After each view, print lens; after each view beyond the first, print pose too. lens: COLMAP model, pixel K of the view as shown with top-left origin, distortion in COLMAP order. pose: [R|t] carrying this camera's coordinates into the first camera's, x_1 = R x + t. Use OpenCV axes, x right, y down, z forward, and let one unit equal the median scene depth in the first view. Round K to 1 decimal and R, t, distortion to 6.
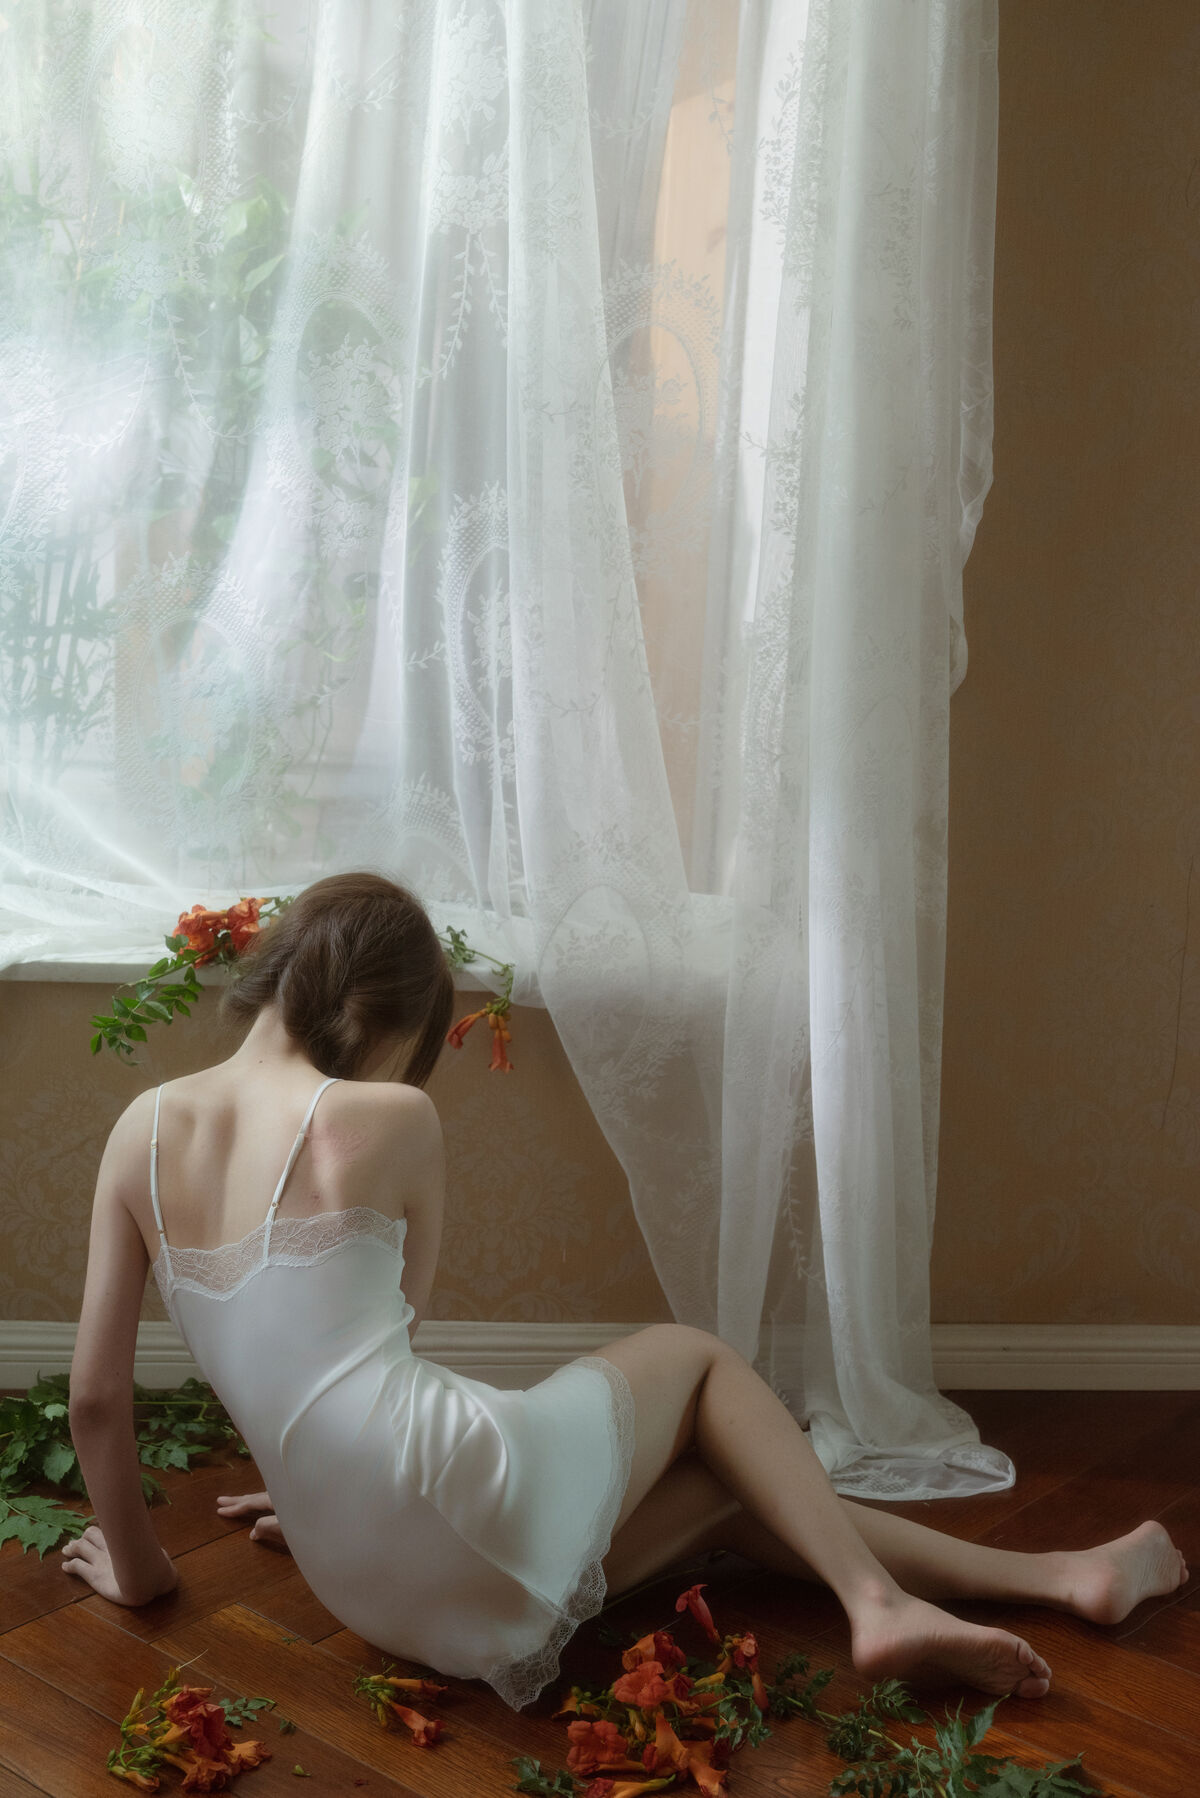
lens RADIAL K [[2630.4, 0, 602.3], [0, 2630.4, 926.6], [0, 0, 1]] dist [-0.030048, 0.046025]
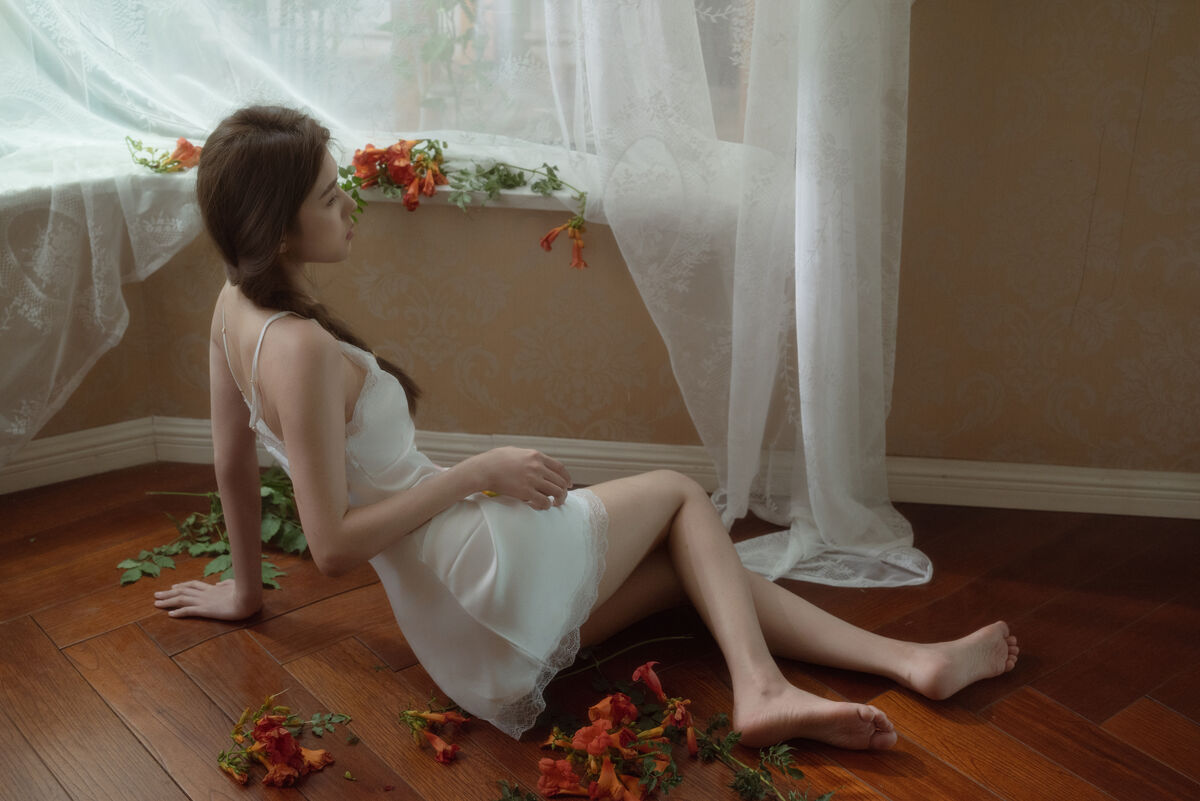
lens RADIAL K [[1494.2, 0, 600.0], [0, 1494.2, 400.5], [0, 0, 1]] dist [-0.020597, -0.006809]
pose [[0.984924, 0.052131, -0.164946, 0.109869], [-0.022238, 0.983757, 0.178123, -0.018328], [0.171553, -0.171769, 0.970085, 0.218053]]
